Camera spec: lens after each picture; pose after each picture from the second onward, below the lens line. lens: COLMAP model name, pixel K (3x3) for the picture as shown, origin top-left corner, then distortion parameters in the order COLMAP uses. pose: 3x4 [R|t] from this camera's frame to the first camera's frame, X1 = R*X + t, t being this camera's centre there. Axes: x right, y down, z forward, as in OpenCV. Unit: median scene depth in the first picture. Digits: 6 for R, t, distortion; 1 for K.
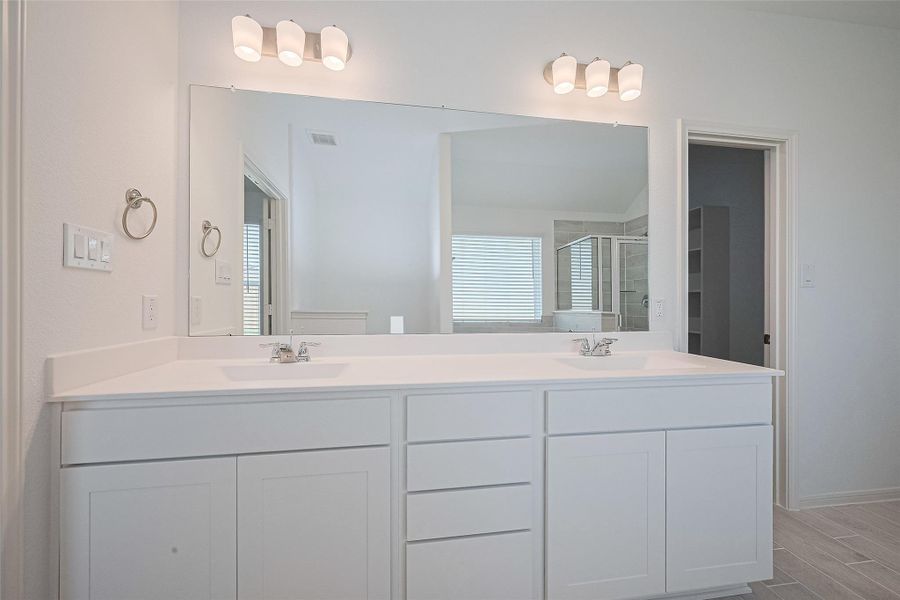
lens RADIAL K [[355.3, 0, 448.1], [0, 355.3, 299.2], [0, 0, 1]] dist [-0.002495, -0.000107]
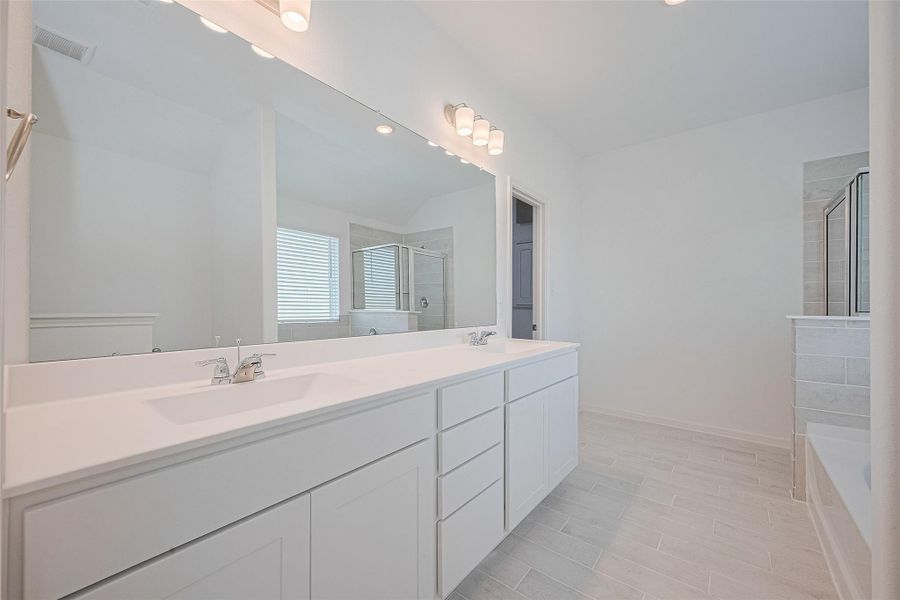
lens RADIAL K [[355.3, 0, 448.1], [0, 355.3, 299.2], [0, 0, 1]] dist [-0.002495, -0.000107]
pose [[0.740938, 0.013852, 0.671431, -0.243573], [-0.015310, 0.999876, -0.003733, -0.000591], [-0.671399, -0.007514, 0.741058, 0.049100]]
